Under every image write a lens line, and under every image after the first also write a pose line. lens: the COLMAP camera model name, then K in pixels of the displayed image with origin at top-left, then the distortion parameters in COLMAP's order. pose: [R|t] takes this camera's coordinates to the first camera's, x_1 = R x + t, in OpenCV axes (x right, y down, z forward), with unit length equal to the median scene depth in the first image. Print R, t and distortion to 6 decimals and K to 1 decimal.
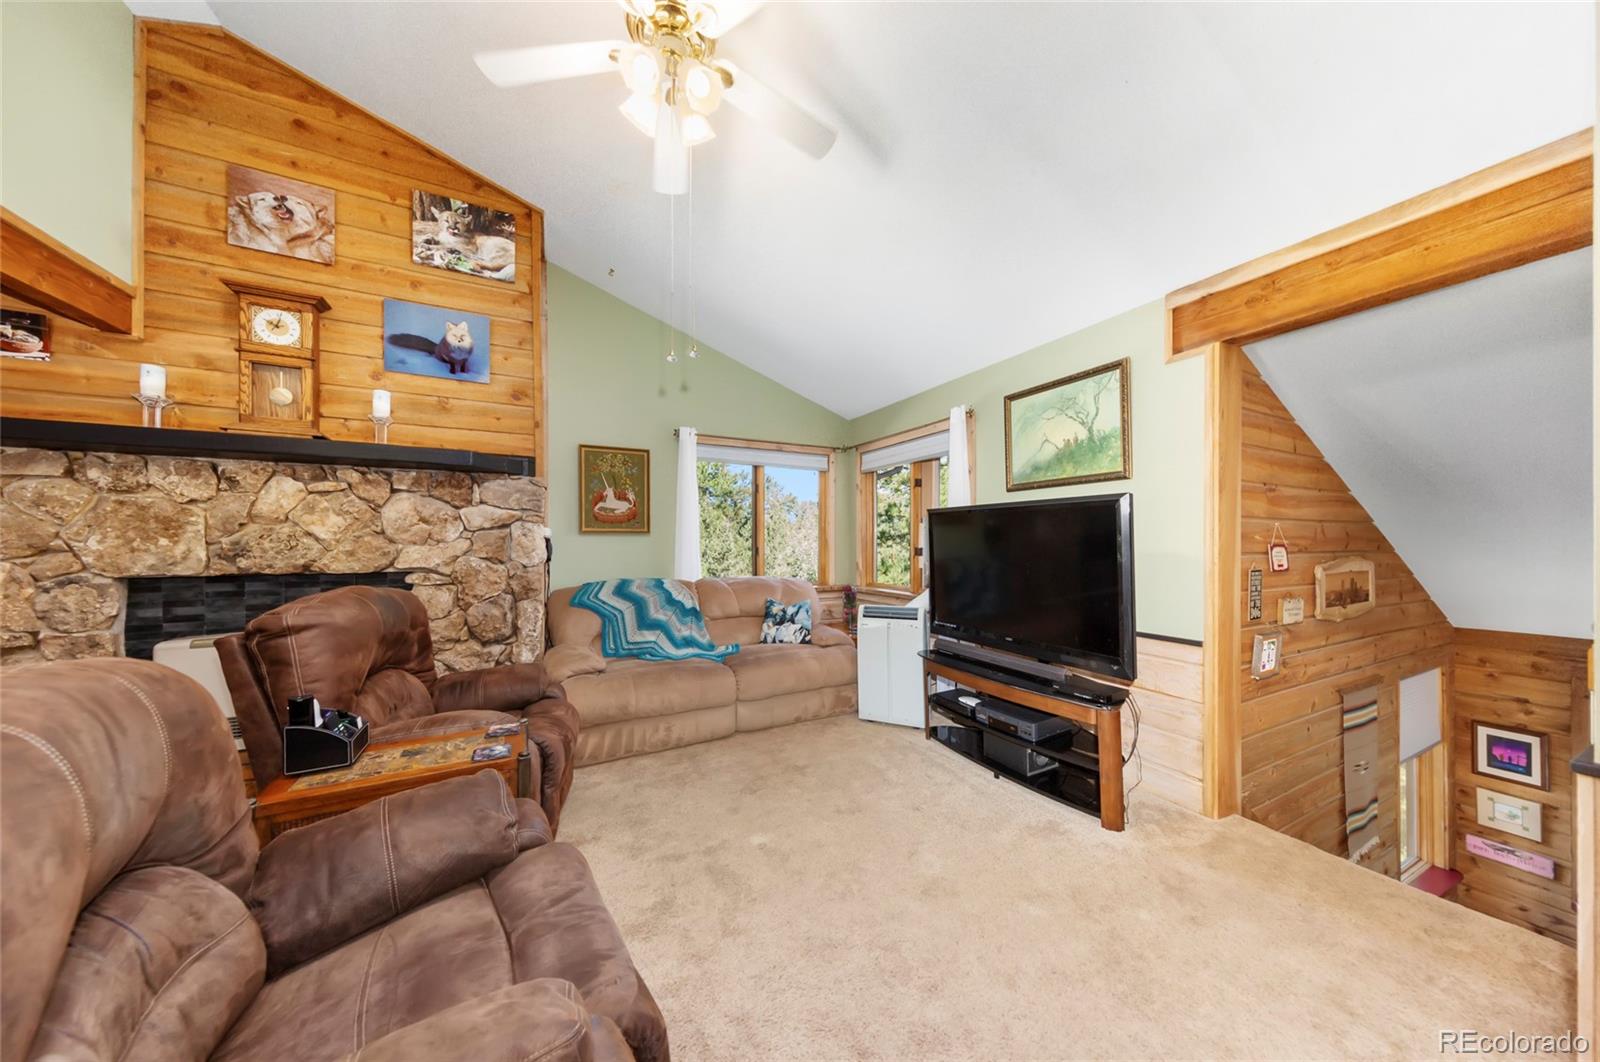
lens RADIAL K [[515.0, 0, 800.9], [0, 515.0, 545.3], [0, 0, 1]] dist [0.002500, 0.000086]
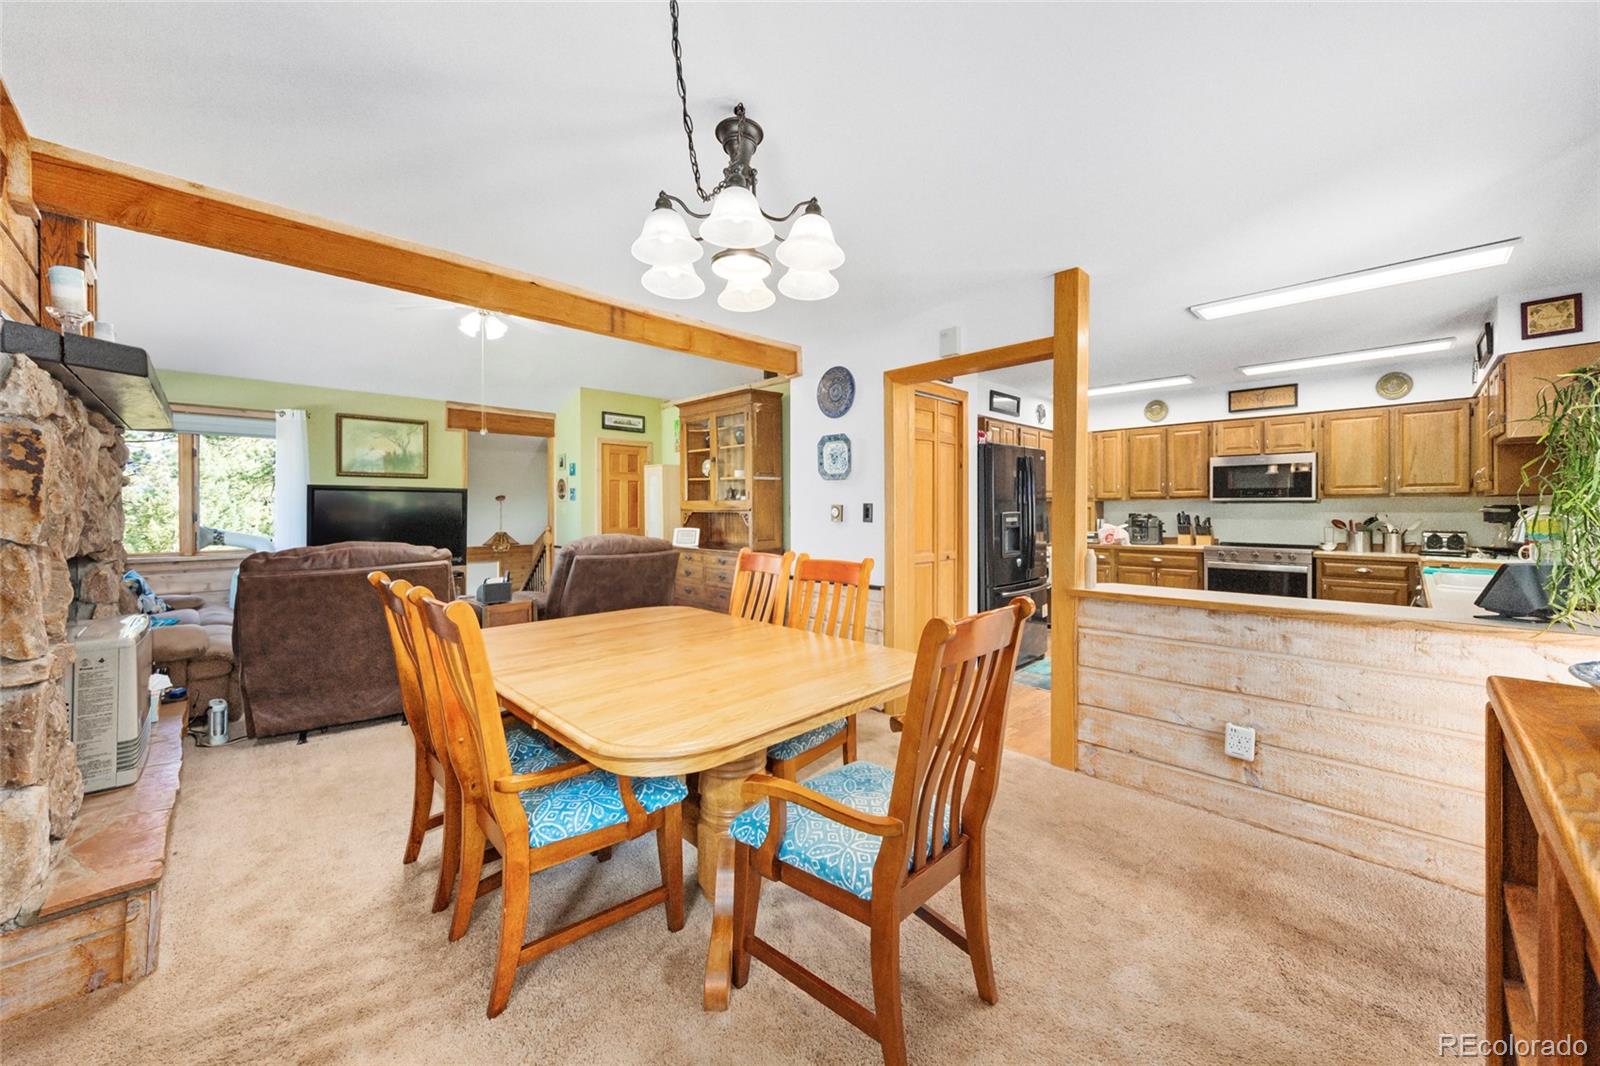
lens RADIAL K [[598.0, 0, 802.3], [0, 598.0, 510.6], [0, 0, 1]] dist [-0.001111, -0.000309]
pose [[-0.295214, -0.006195, 0.955411, -2.145444], [0.001551, 0.999975, 0.006963, -0.008082], [-0.955430, 0.003537, -0.295197, 0.239125]]
